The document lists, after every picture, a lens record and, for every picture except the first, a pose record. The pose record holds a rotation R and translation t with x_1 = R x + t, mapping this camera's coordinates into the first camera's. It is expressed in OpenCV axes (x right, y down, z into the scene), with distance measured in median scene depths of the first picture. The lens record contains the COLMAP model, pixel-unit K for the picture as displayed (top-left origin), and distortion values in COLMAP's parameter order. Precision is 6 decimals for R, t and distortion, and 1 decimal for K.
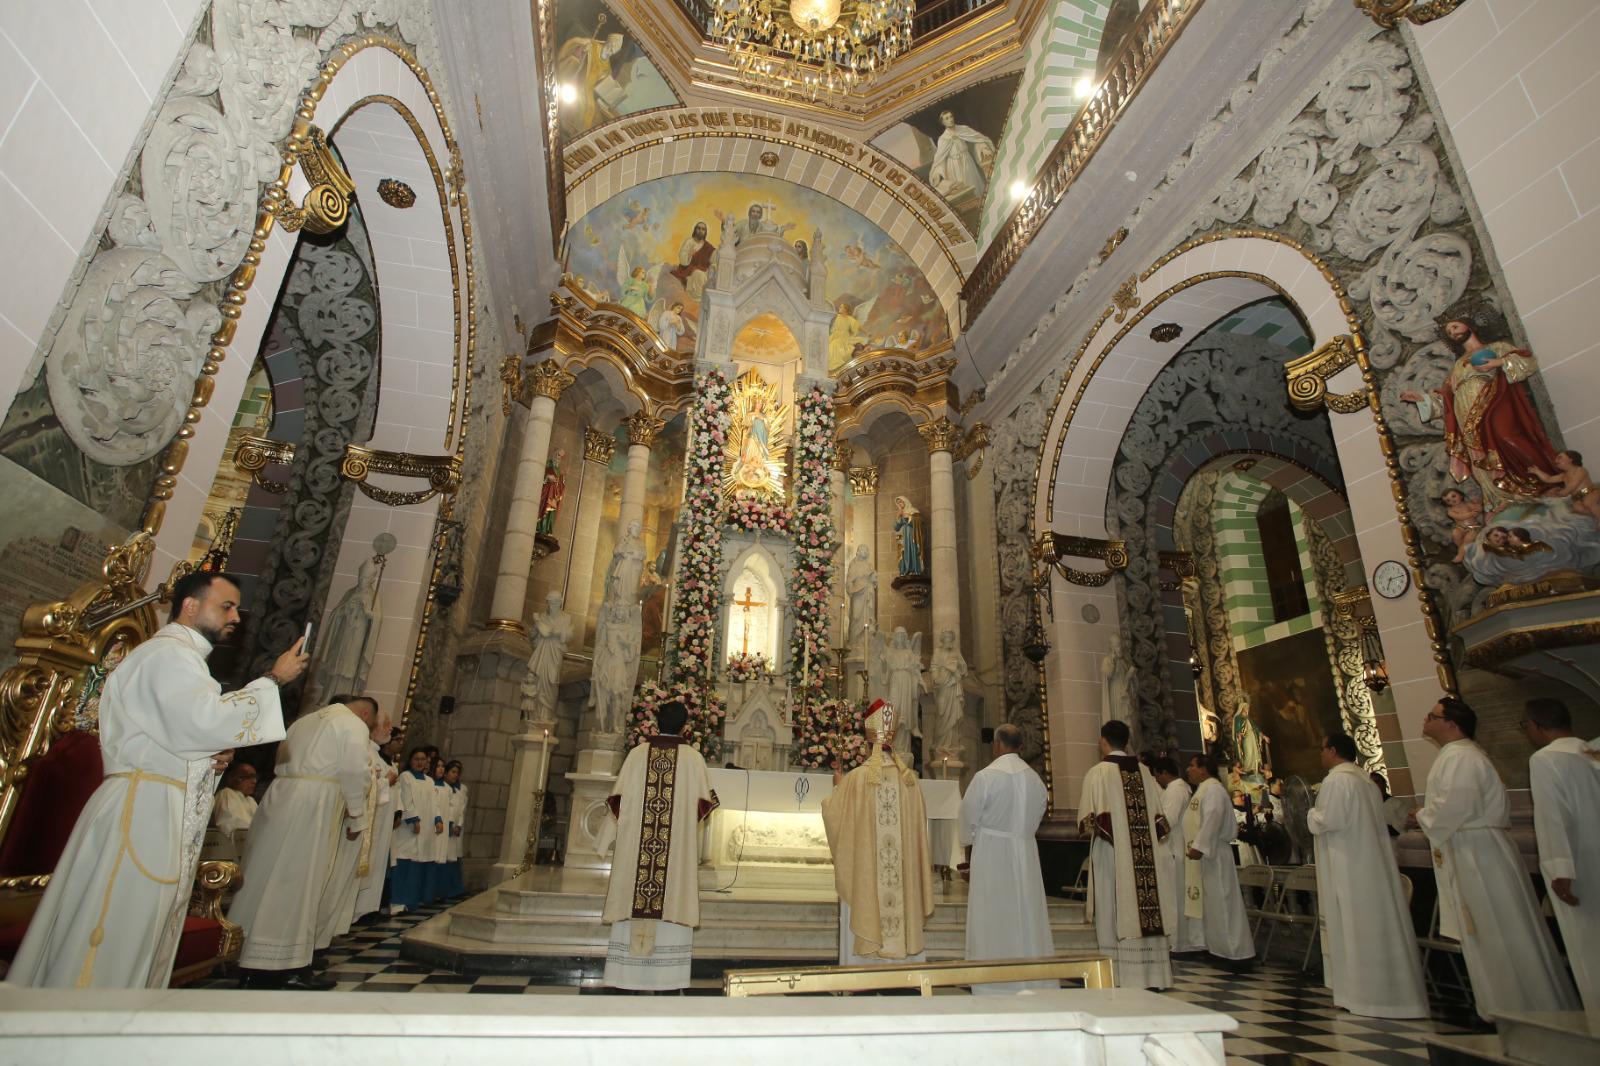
lens RADIAL K [[798.8, 0, 800.0], [0, 798.8, 533.0], [0, 0, 1]] dist [-0.070845, 0.022448]
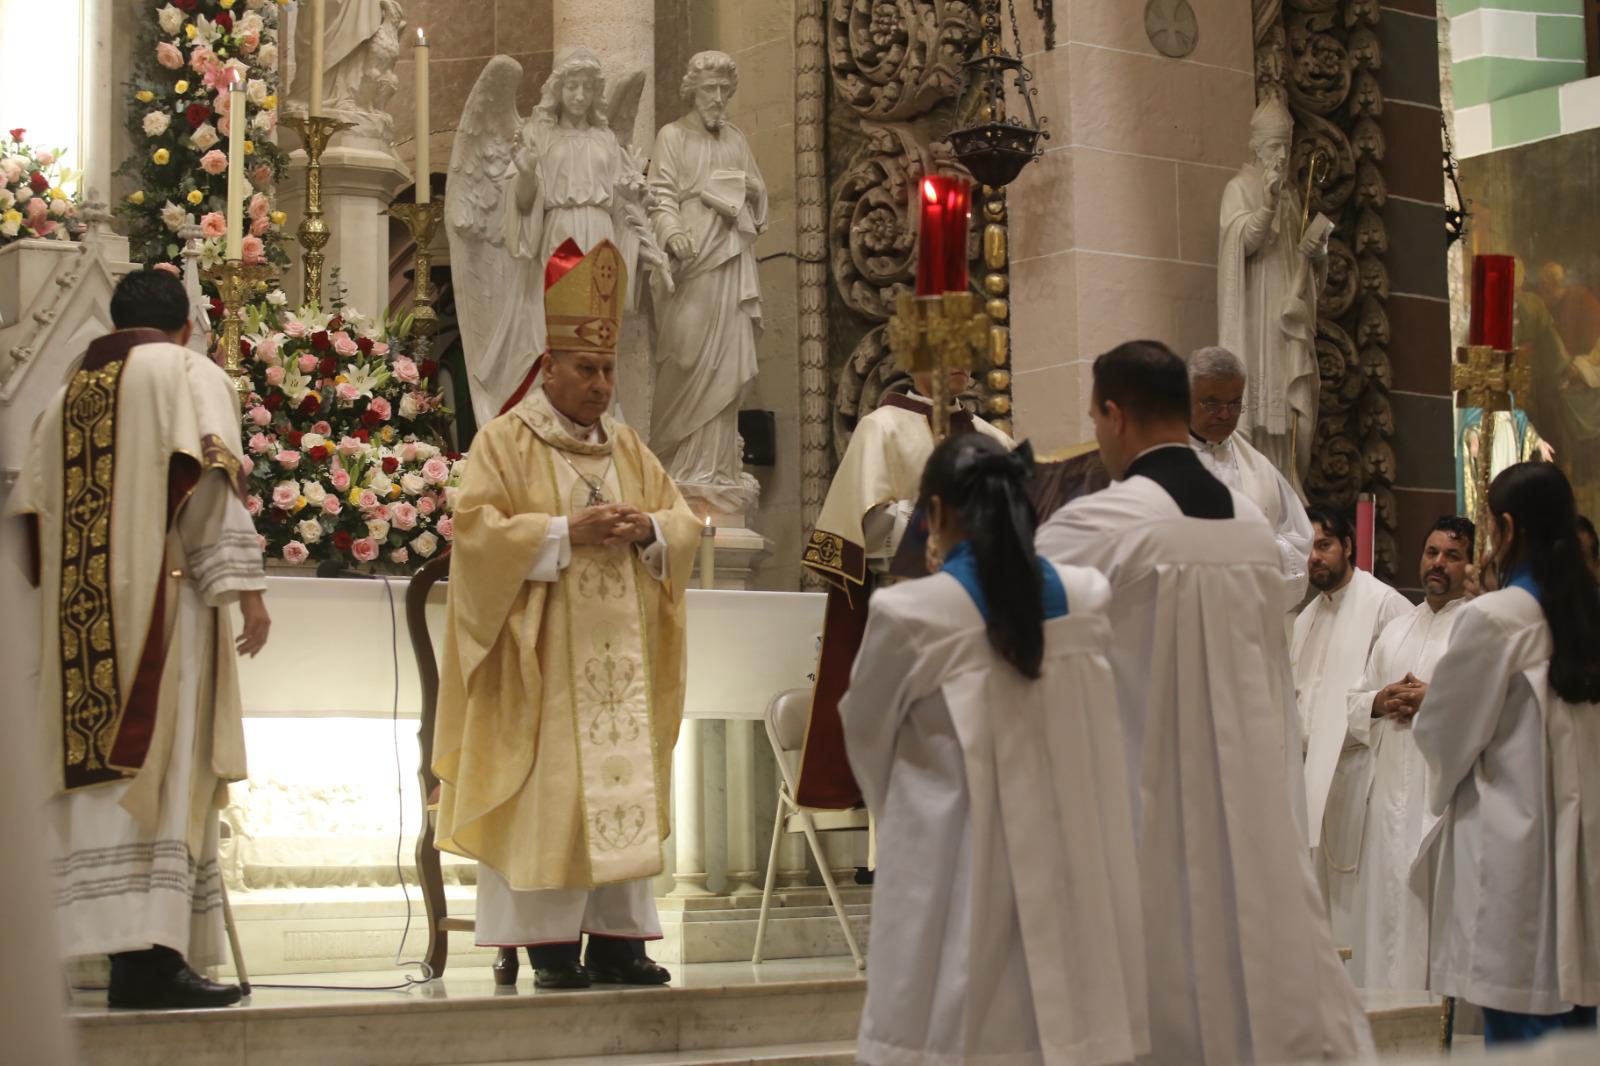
lens RADIAL K [[3372.0, 0, 800.0], [0, 3372.0, 533.0], [0, 0, 1]] dist [-0.291191, 0.232140]
pose [[0.920801, -0.019817, 0.389528, -0.222964], [-0.090661, 0.960479, 0.263176, -0.025821], [-0.379349, -0.277648, 0.882613, -0.062369]]
